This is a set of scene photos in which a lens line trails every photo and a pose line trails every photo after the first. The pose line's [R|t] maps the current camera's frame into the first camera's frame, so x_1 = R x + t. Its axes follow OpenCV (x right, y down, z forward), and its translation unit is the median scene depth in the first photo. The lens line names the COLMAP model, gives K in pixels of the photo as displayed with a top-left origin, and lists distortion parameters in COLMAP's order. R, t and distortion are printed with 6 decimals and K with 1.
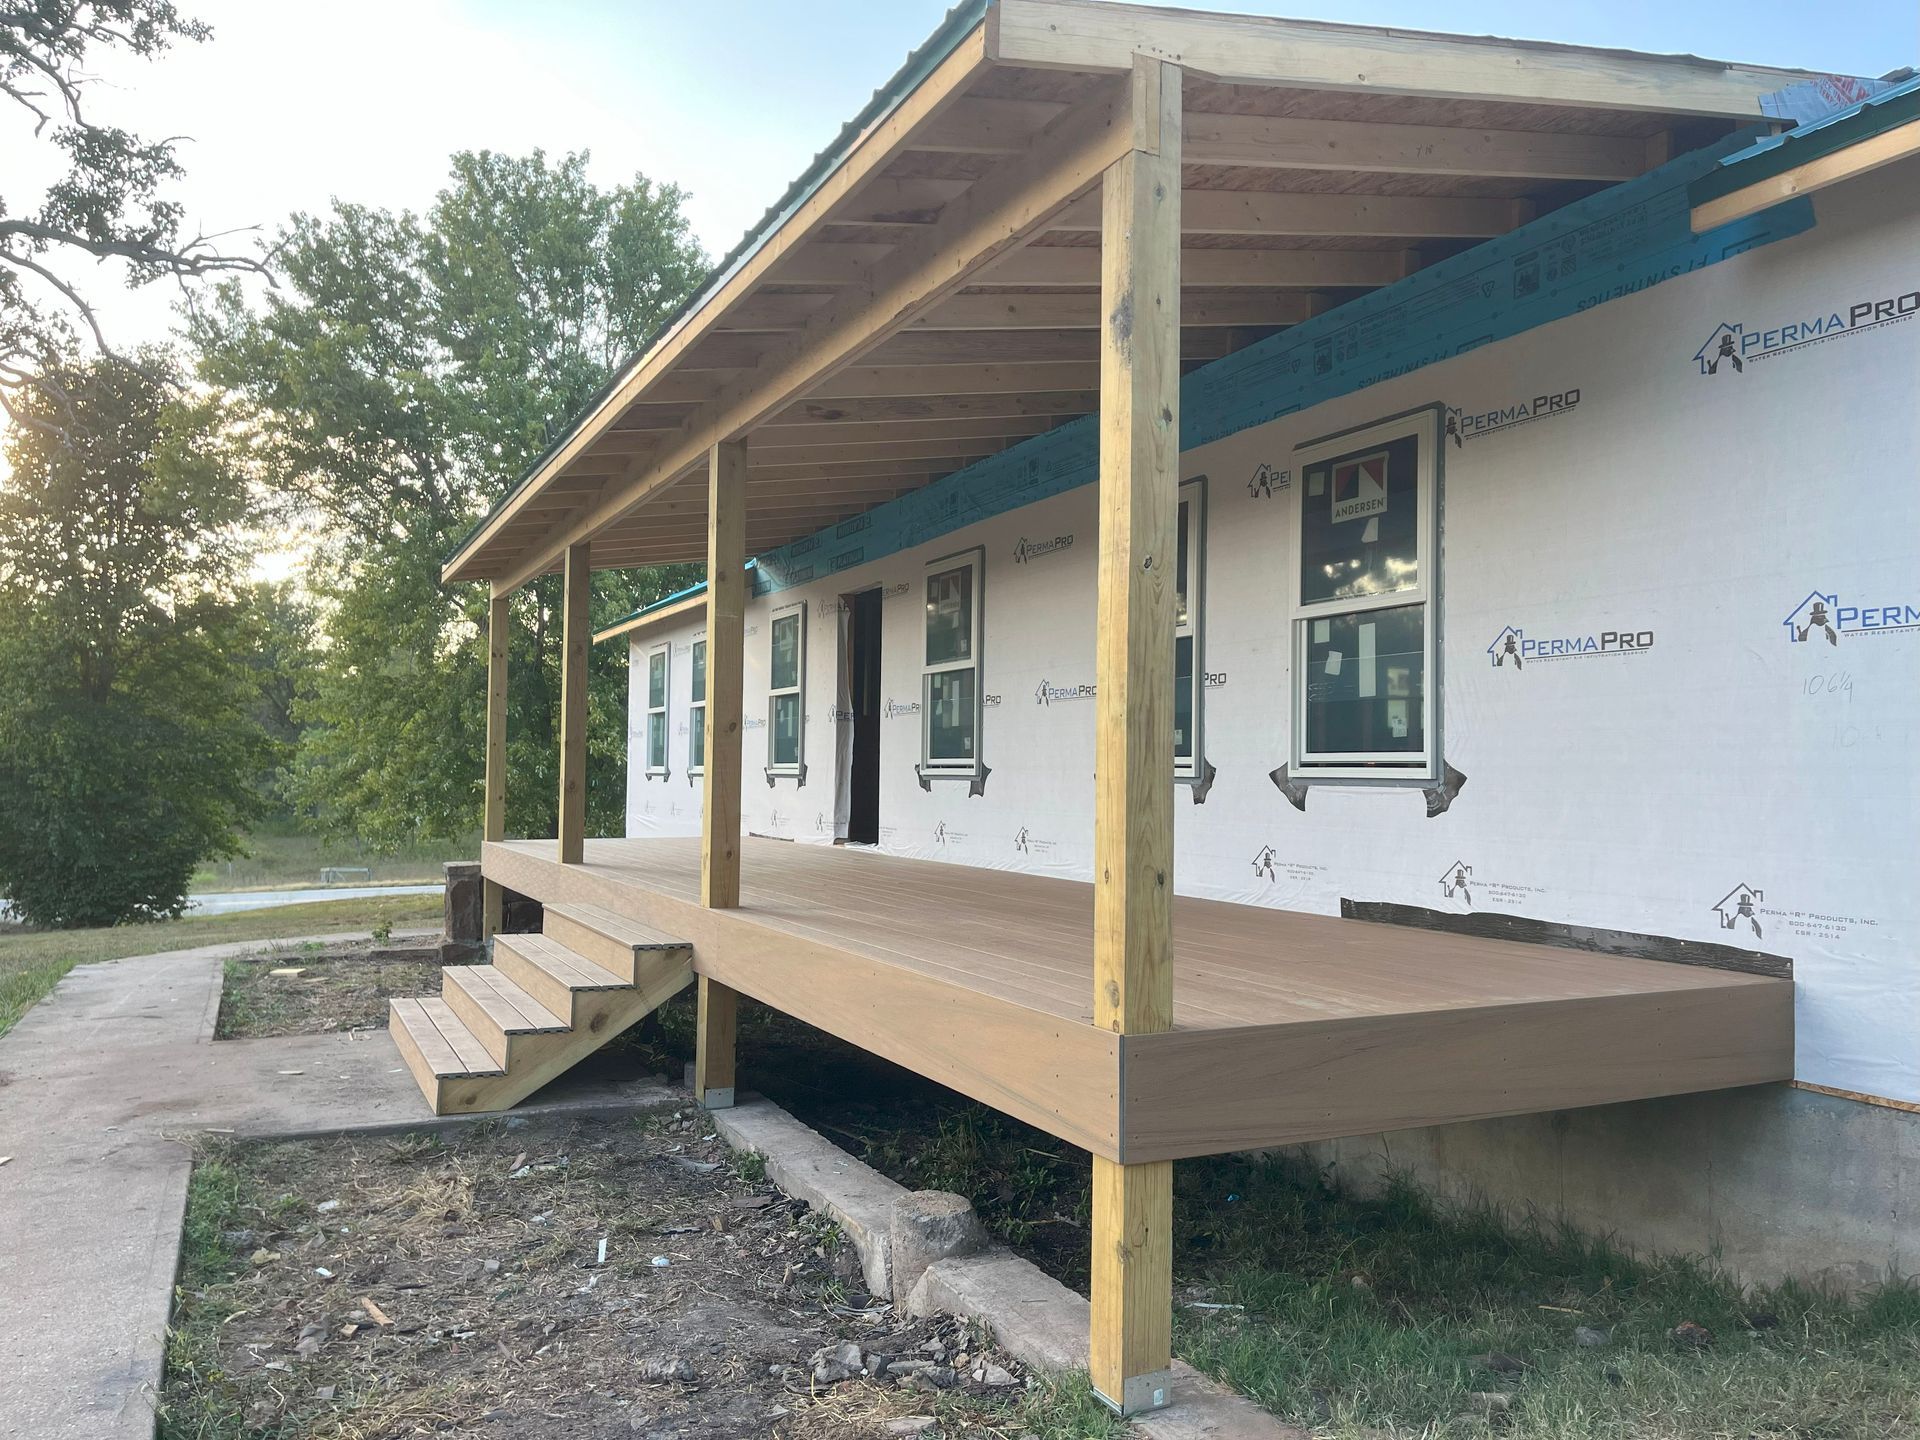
lens RADIAL K [[1456.8, 0, 960.0], [0, 1456.8, 720.0], [0, 0, 1]] dist [0.024967, -0.002777]
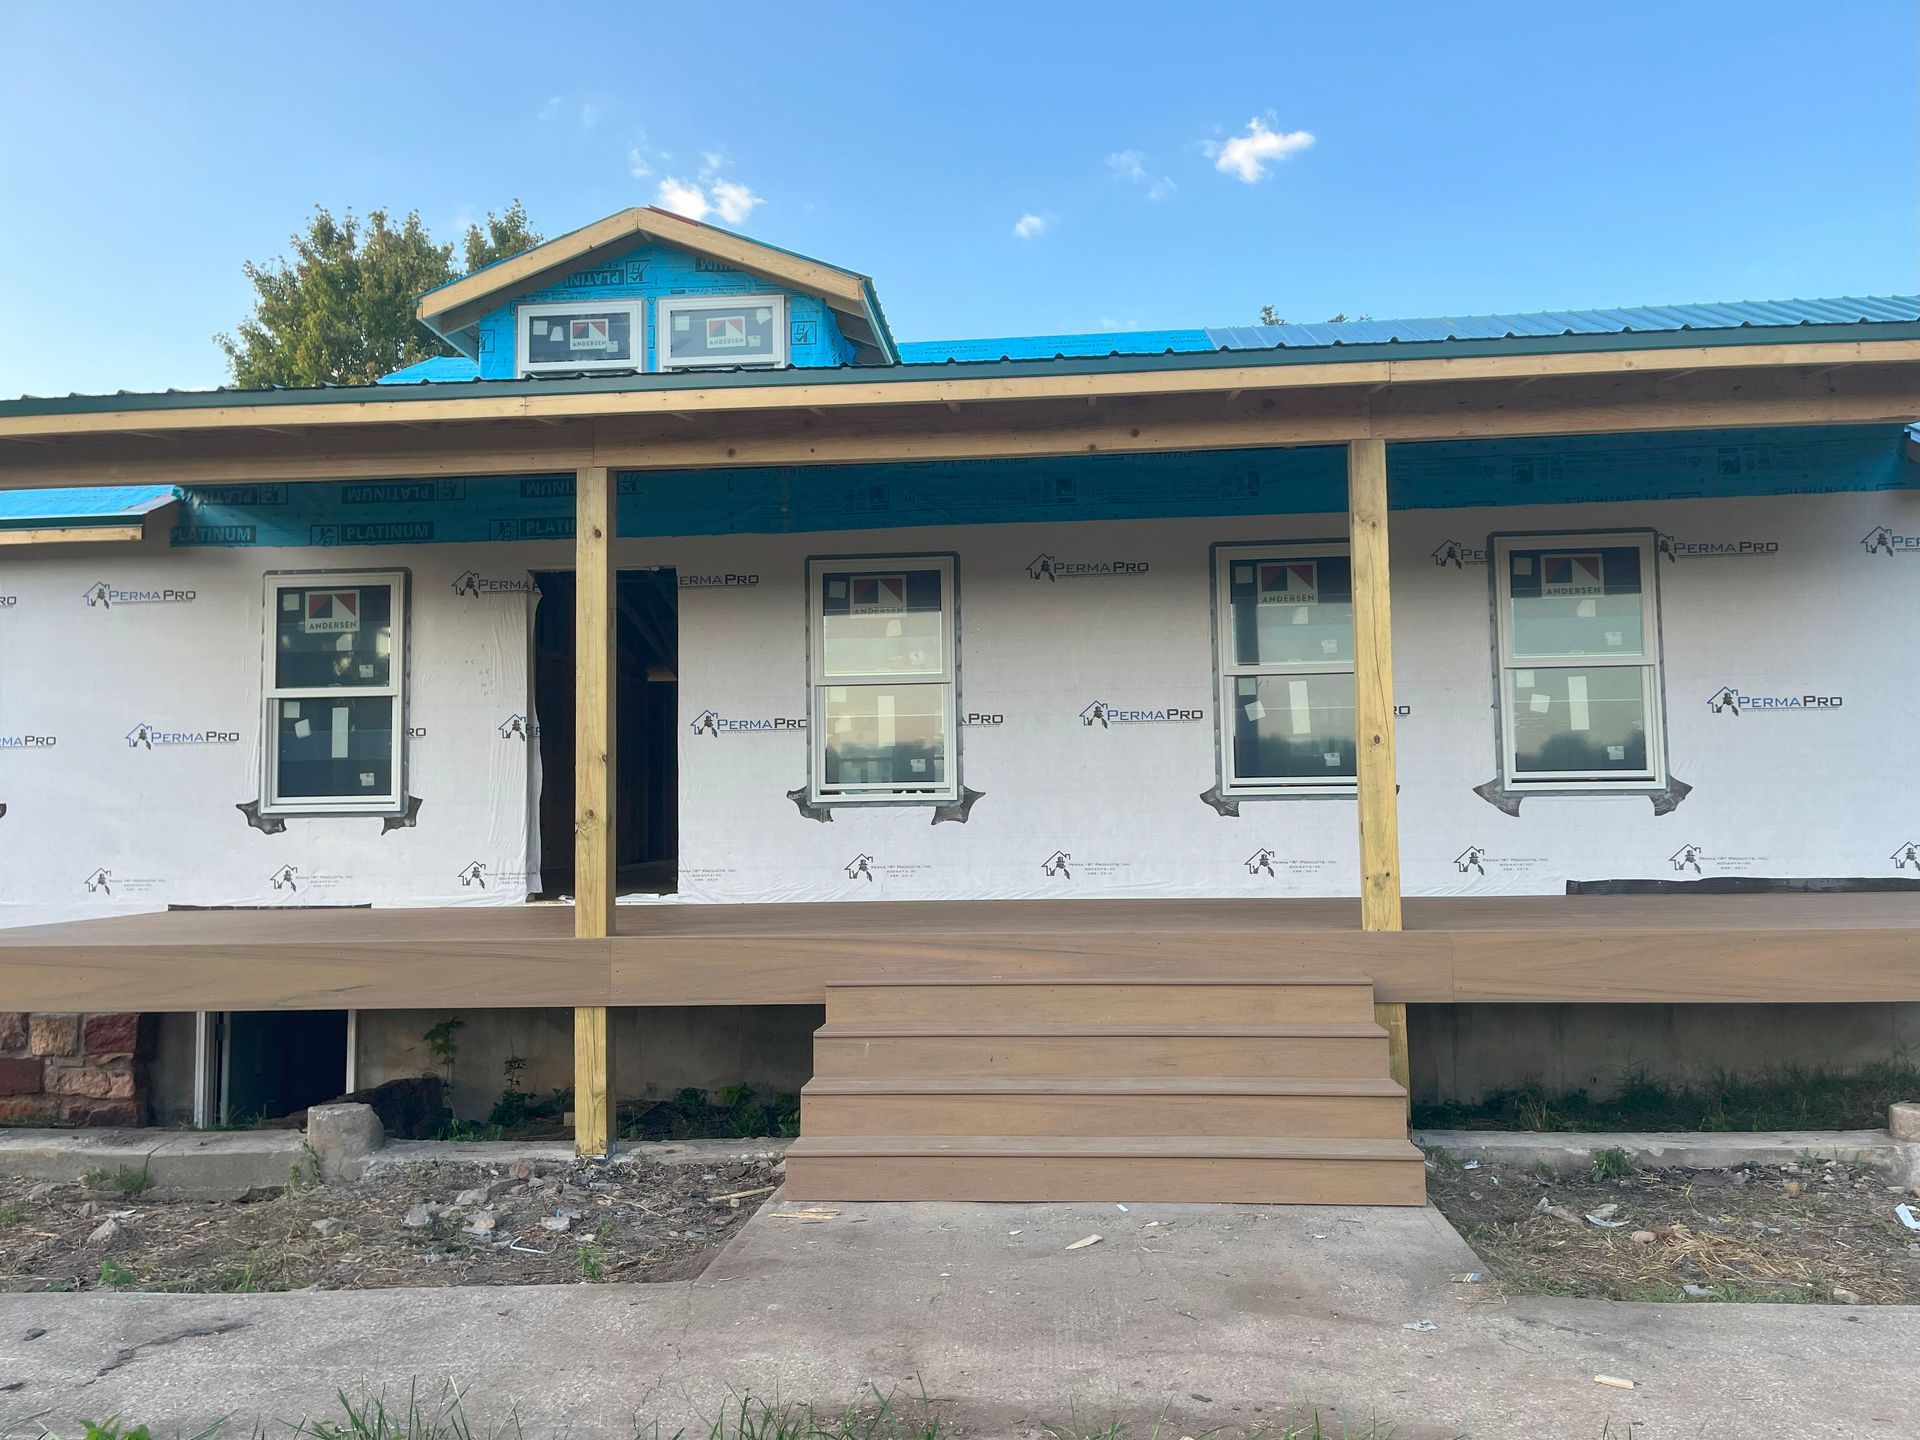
lens RADIAL K [[1461.4, 0, 973.6], [0, 1461.4, 722.1], [0, 0, 1]] dist [0.076706, -0.106587]
pose [[0.505253, 0.038578, 0.862109, -0.889288], [-0.012756, 0.999225, -0.037238, 0.026147], [-0.862877, 0.007818, 0.505353, 0.593110]]
